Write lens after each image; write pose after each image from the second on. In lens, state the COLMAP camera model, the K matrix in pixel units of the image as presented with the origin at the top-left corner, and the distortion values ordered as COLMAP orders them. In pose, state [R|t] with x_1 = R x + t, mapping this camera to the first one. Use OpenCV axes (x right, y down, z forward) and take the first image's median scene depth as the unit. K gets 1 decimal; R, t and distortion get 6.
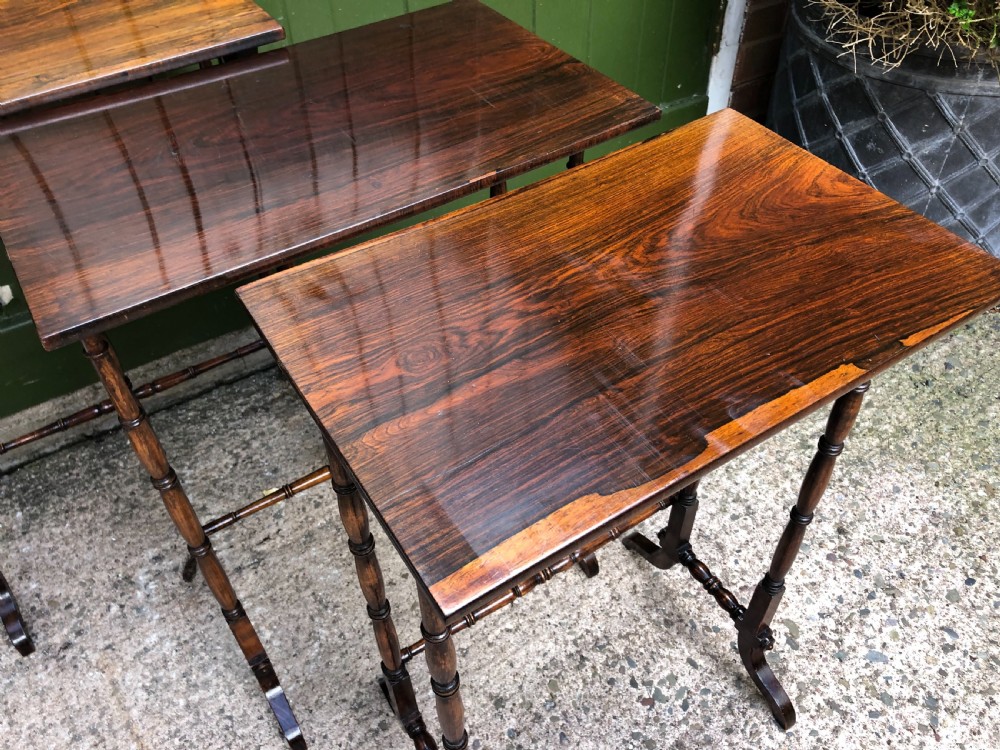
lens RADIAL K [[825.4, 0, 497.5], [0, 825.4, 367.8], [0, 0, 1]] dist [-0.005200, 0.031111]
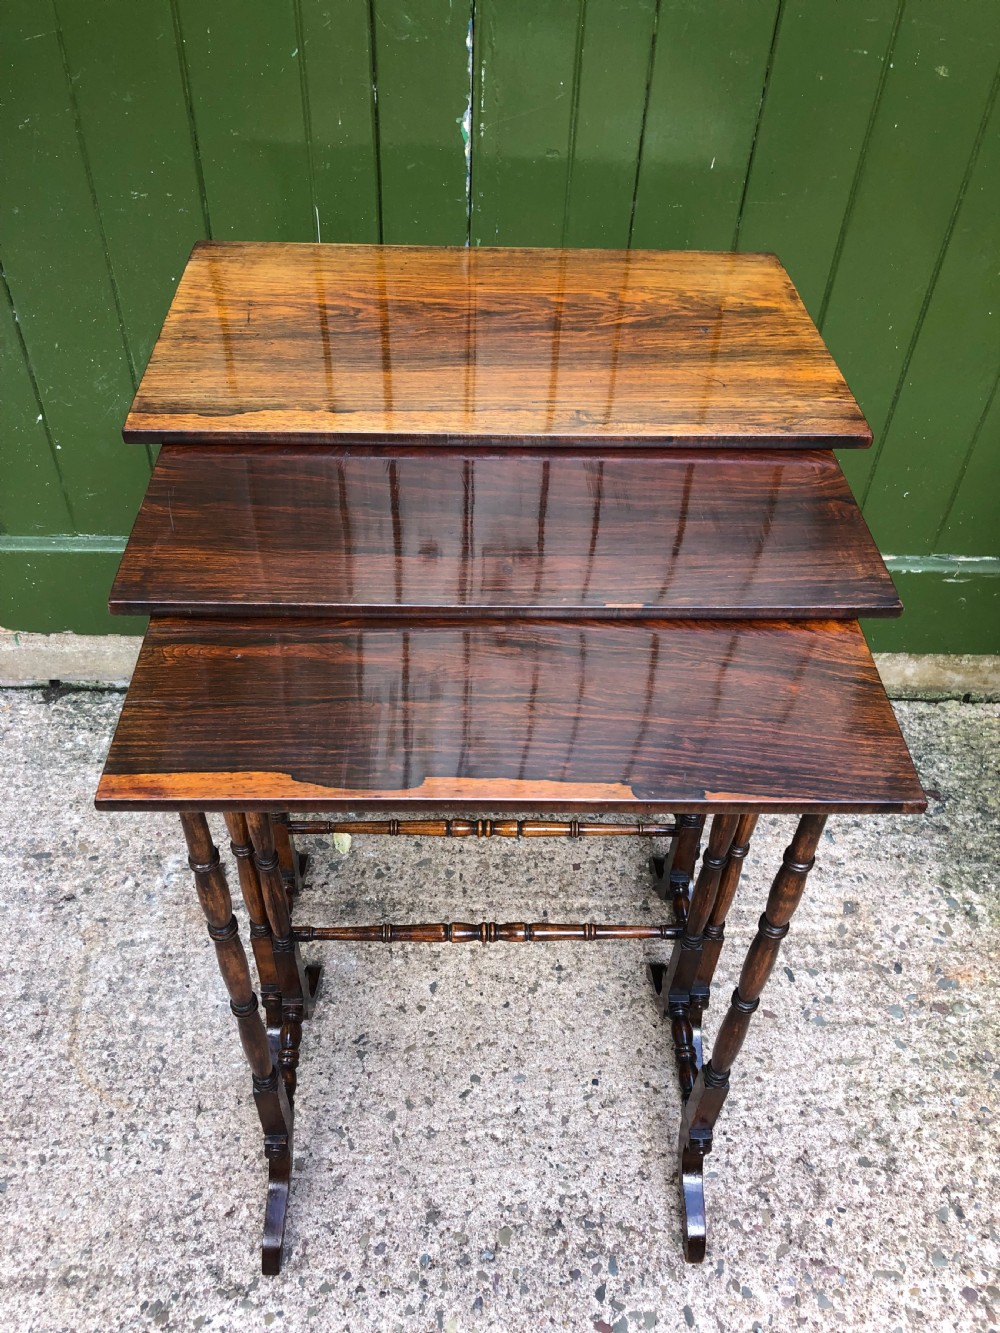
lens RADIAL K [[1100.3, 0, 493.7], [0, 1100.3, 671.9], [0, 0, 1]] dist [-0.005200, 0.031111]
pose [[0.860417, 0.384094, -0.334894, 0.178592], [-0.391758, 0.918850, 0.047327, -0.123942], [0.325895, 0.090476, 0.941067, -0.008711]]
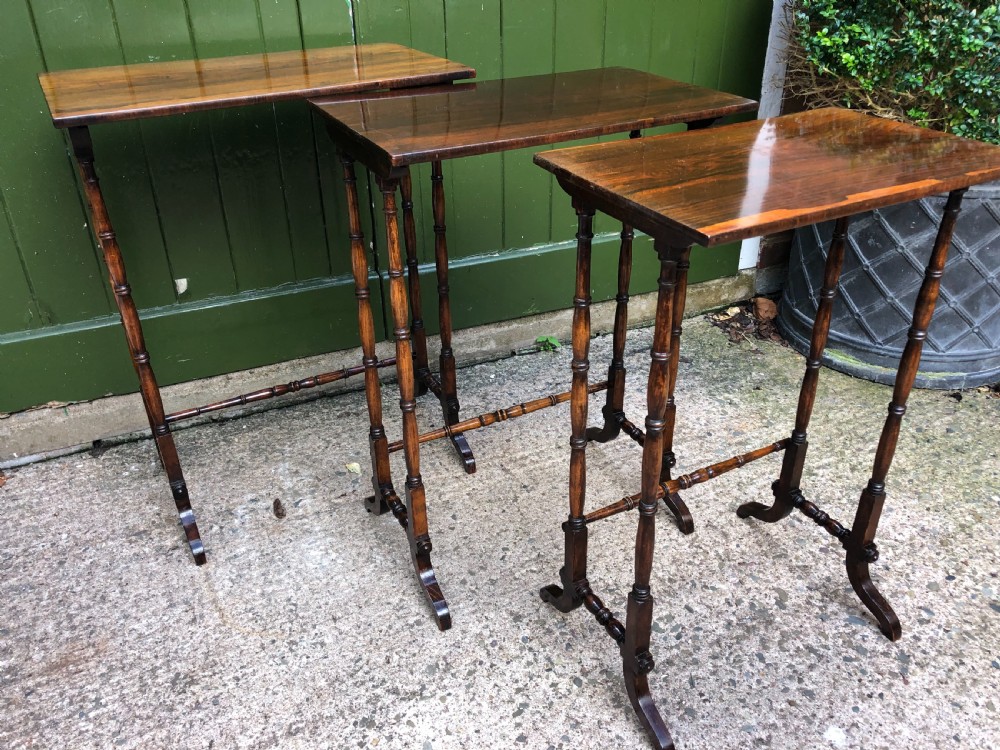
lens RADIAL K [[825.4, 0, 500.7], [0, 825.4, 363.4], [0, 0, 1]] dist [-0.005200, 0.031111]
pose [[0.990730, 0.072987, -0.114572, 0.075807], [-0.100809, 0.960350, -0.259933, 0.322921], [0.091058, 0.269073, 0.958806, -0.195624]]
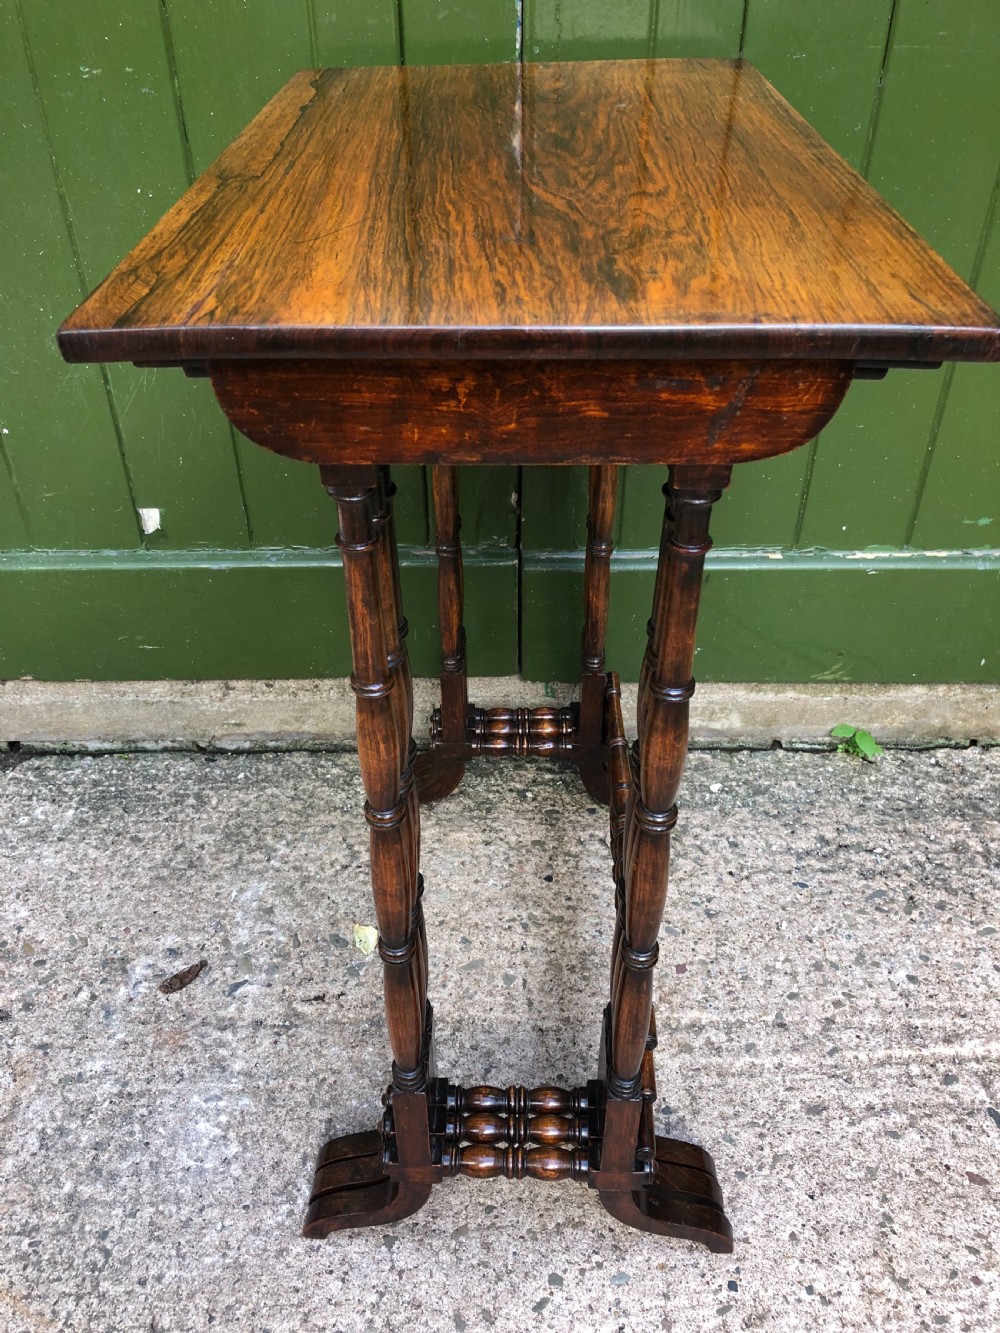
lens RADIAL K [[1100.3, 0, 489.7], [0, 1100.3, 678.6], [0, 0, 1]] dist [-0.005200, 0.031111]
pose [[0.851049, 0.327916, -0.410105, 0.094111], [-0.373087, 0.927215, -0.032836, -0.038303], [0.369488, 0.180950, 0.911447, 0.256085]]
